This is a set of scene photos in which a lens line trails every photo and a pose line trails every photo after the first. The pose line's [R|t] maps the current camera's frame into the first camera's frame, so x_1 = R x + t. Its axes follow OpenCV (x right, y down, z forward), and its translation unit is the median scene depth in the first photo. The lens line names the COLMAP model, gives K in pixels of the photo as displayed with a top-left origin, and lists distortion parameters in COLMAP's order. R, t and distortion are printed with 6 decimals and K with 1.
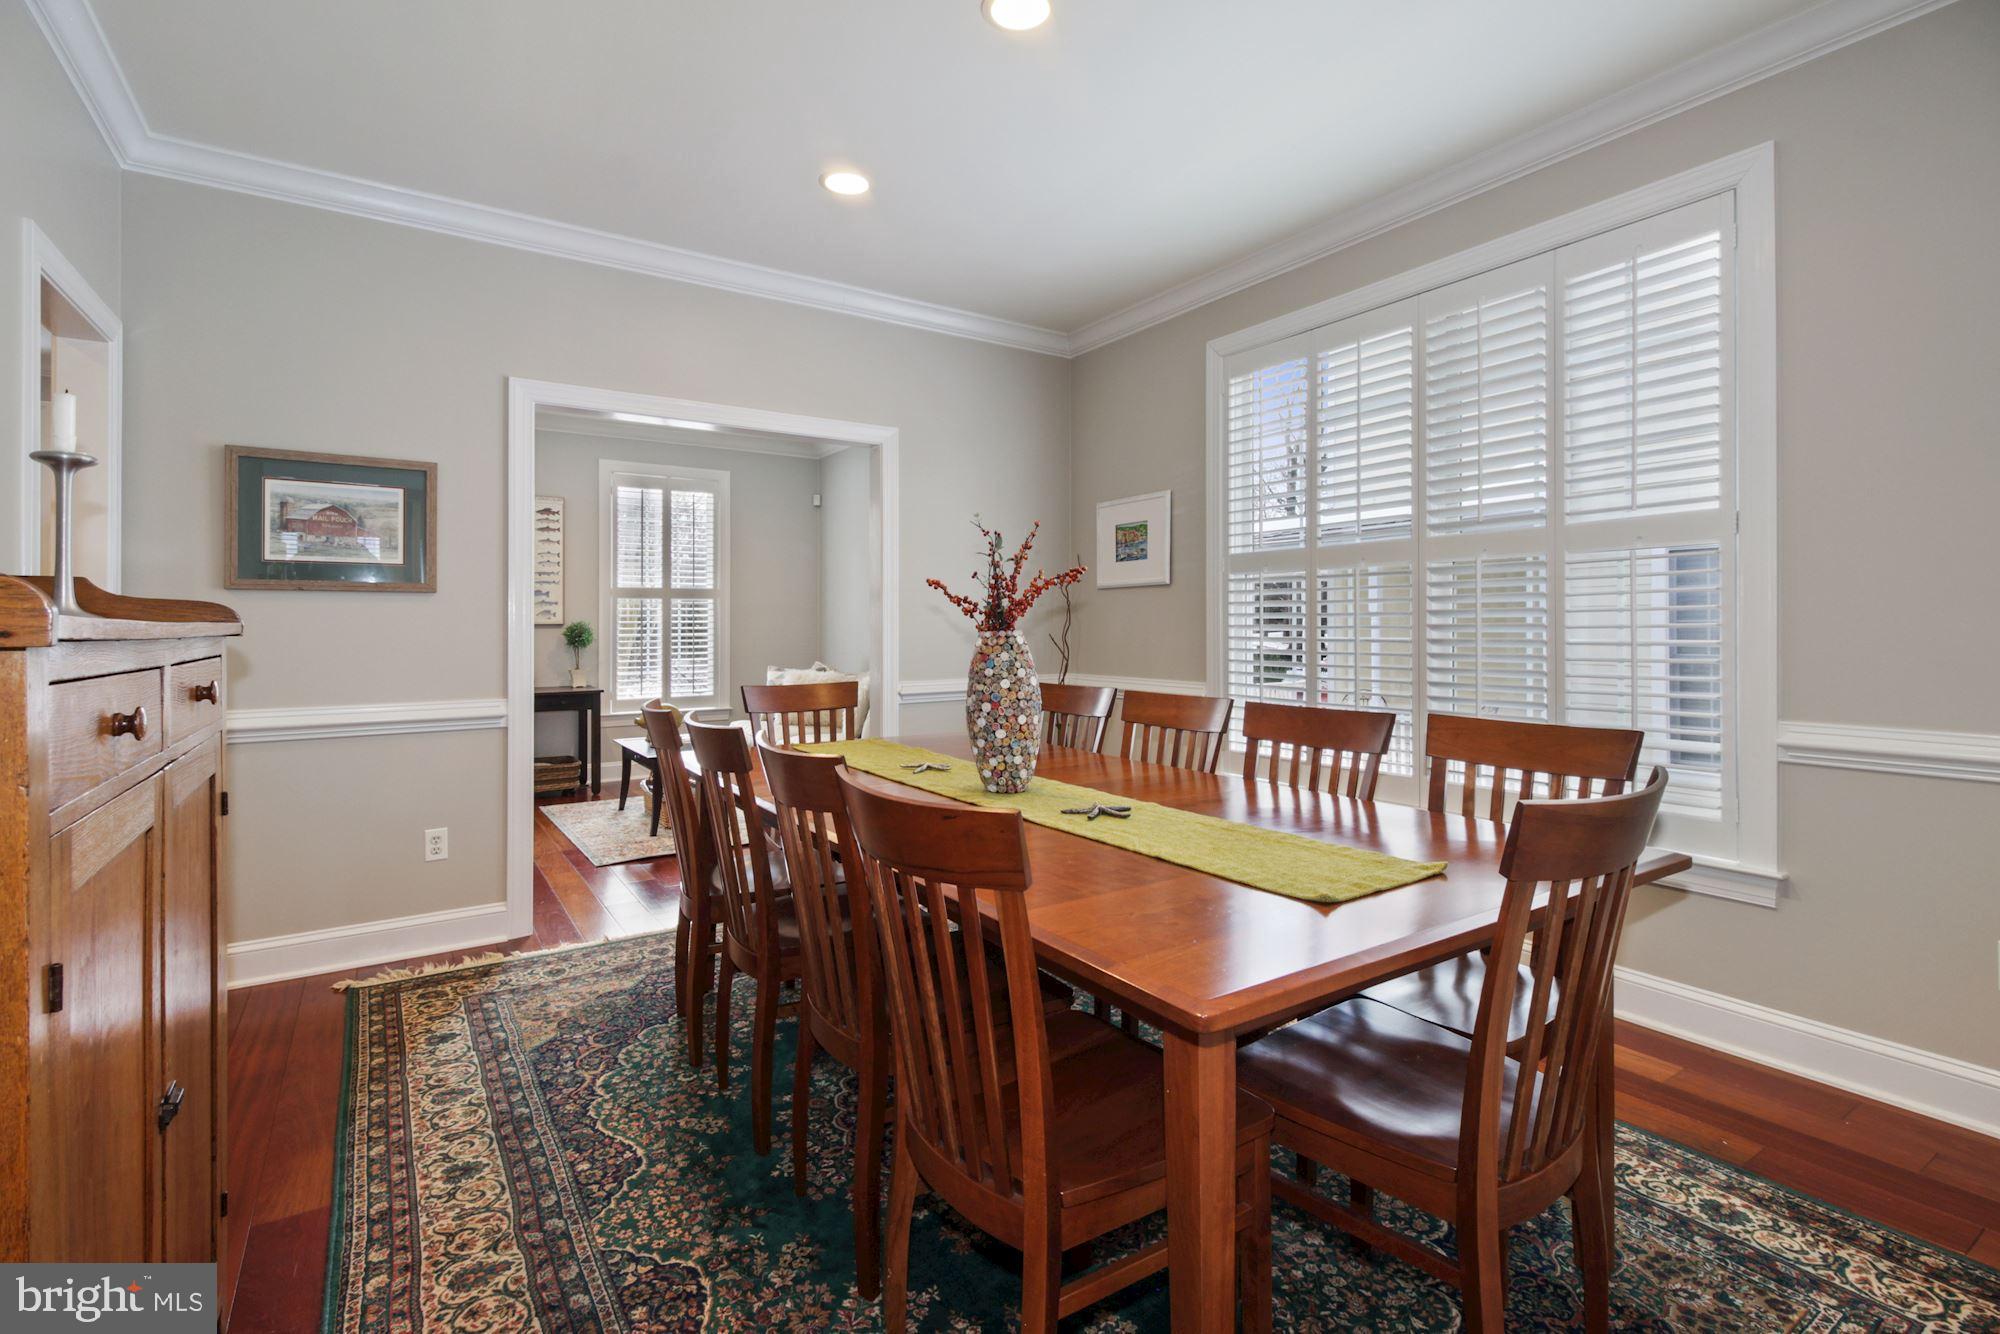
lens RADIAL K [[940.6, 0, 1009.1], [0, 940.6, 642.3], [0, 0, 1]] dist [-0.000208, 0.000050]
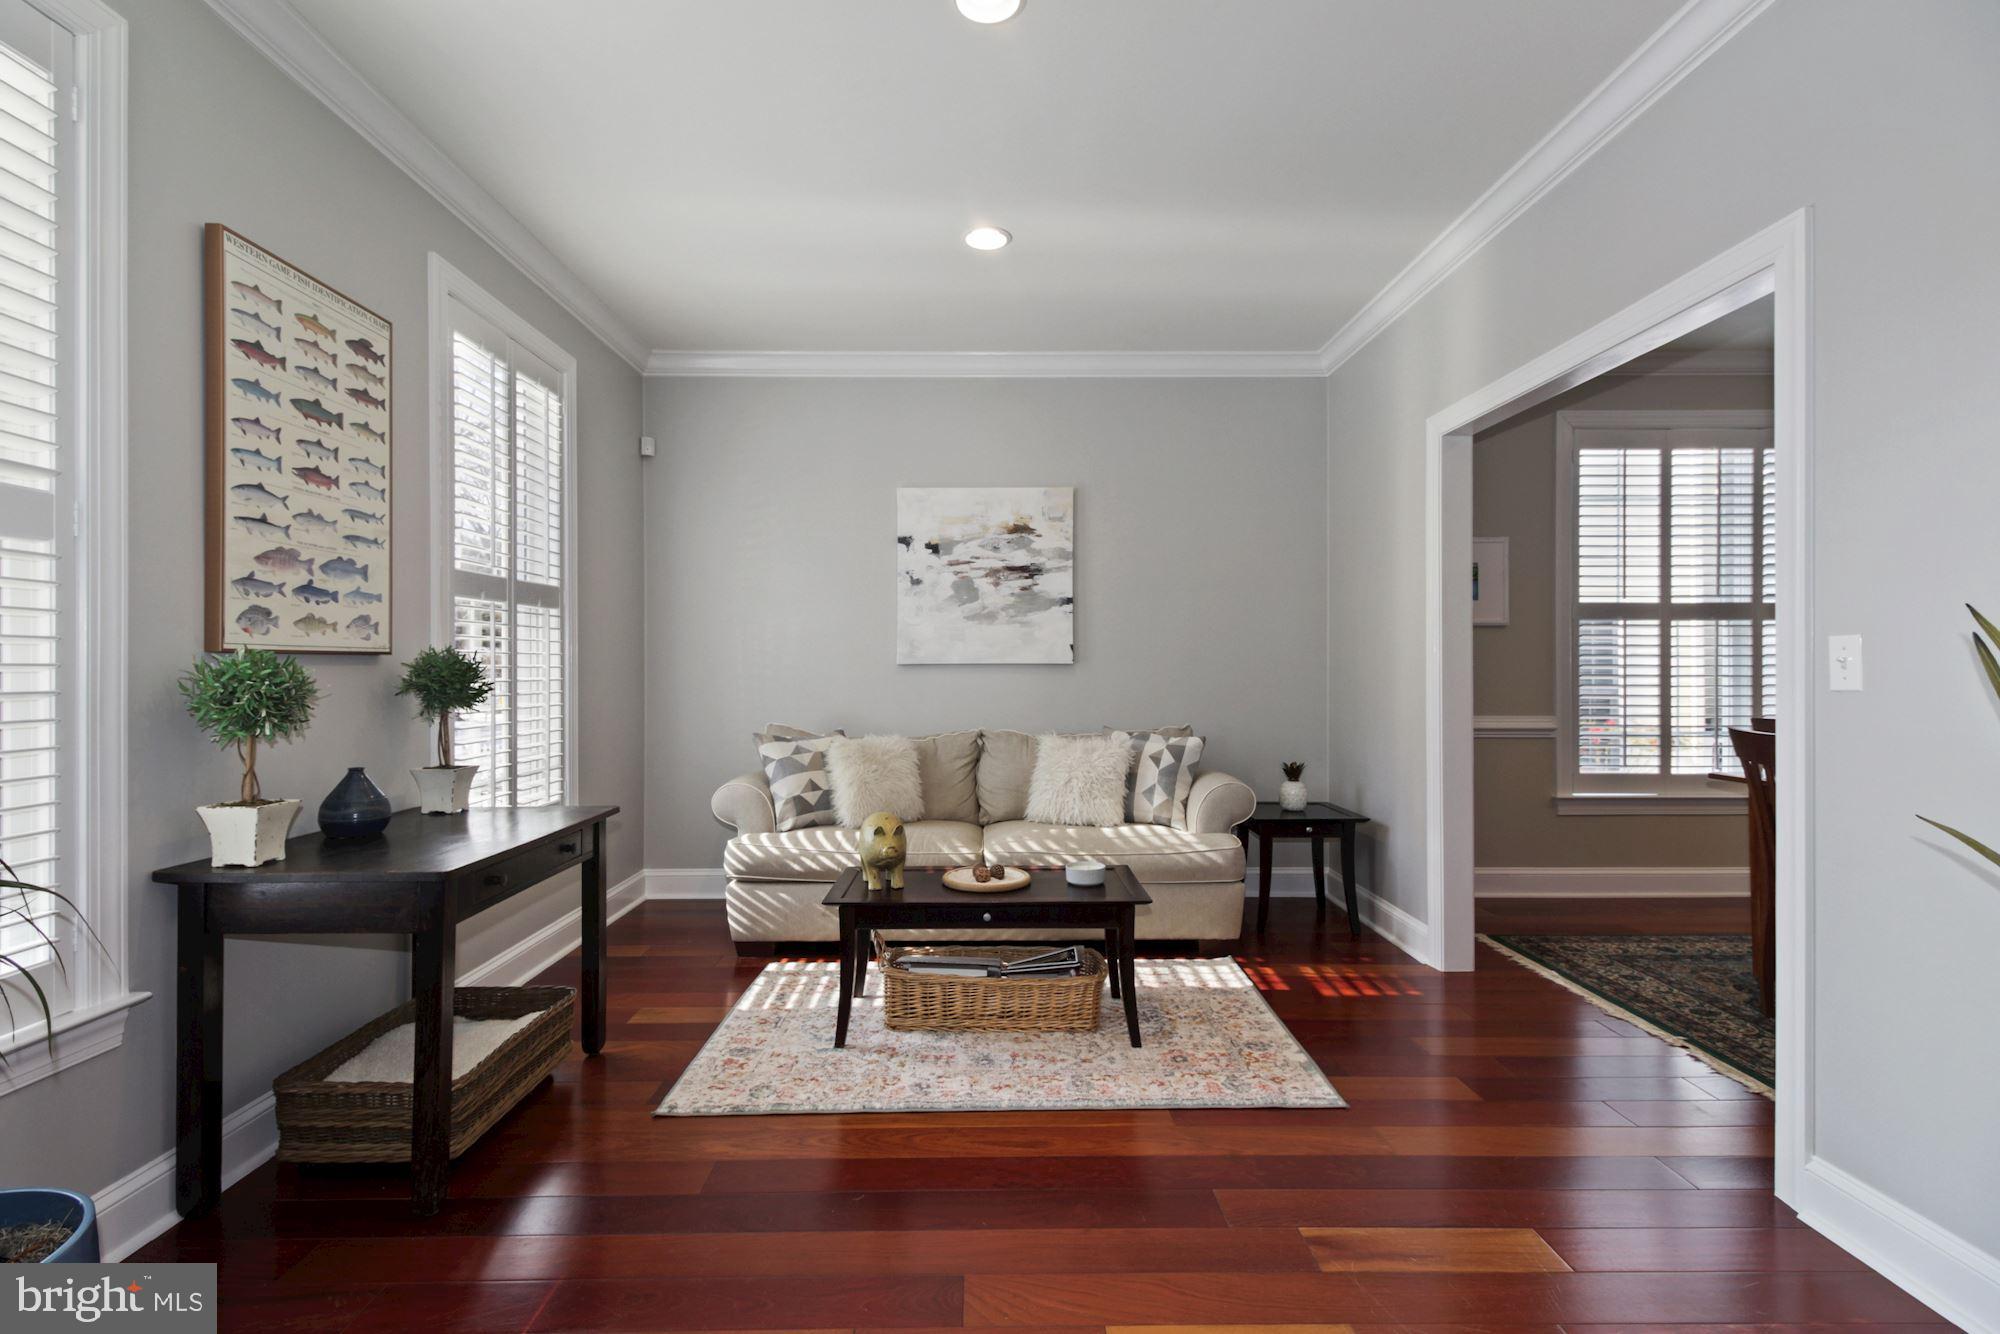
lens RADIAL K [[910.3, 0, 970.1], [0, 910.3, 662.4], [0, 0, 1]] dist [0.004131, 0.000828]
pose [[0.560684, 0.003089, 0.828024, -0.517341], [0.007495, 0.999933, -0.008806, -0.008477], [-0.827996, 0.011143, 0.560624, 0.476037]]
